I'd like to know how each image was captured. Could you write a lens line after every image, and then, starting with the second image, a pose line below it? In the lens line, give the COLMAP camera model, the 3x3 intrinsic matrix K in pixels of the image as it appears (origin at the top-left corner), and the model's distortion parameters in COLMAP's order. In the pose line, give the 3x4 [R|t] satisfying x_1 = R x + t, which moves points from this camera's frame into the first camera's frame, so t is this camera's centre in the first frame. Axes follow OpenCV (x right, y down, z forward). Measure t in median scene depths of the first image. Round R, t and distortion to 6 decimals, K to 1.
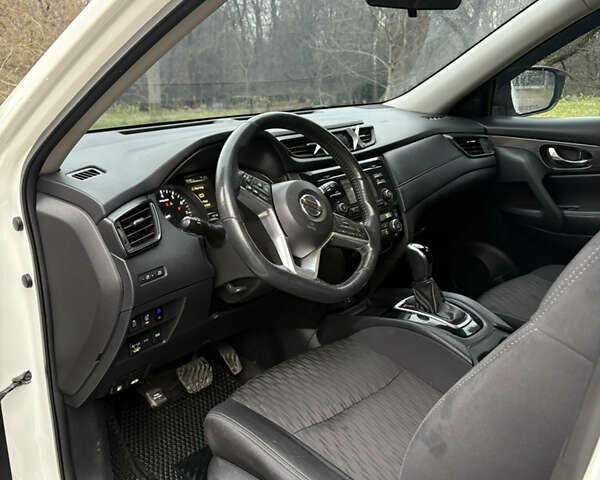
lens RADIAL K [[609.8, 0, 300.0], [0, 609.8, 240.0], [0, 0, 1]] dist [0.055498, 0.008546]
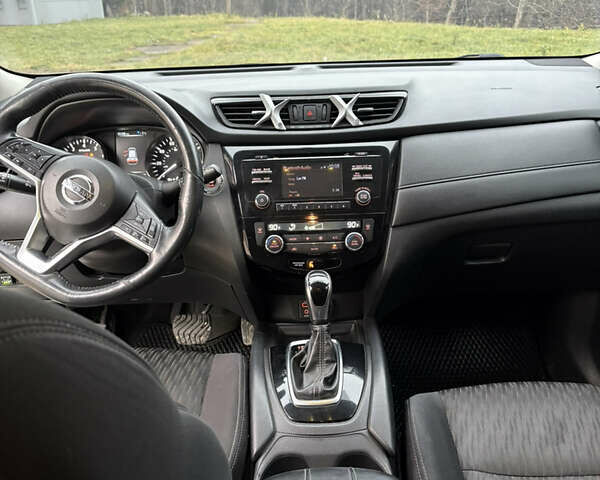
lens RADIAL K [[609.8, 0, 300.0], [0, 609.8, 240.0], [0, 0, 1]] dist [0.055498, 0.008546]
pose [[0.667920, 0.281623, -0.688891, 0.606216], [-0.186406, 0.959439, 0.211493, -0.164699], [0.720510, -0.012847, 0.693325, 0.456135]]
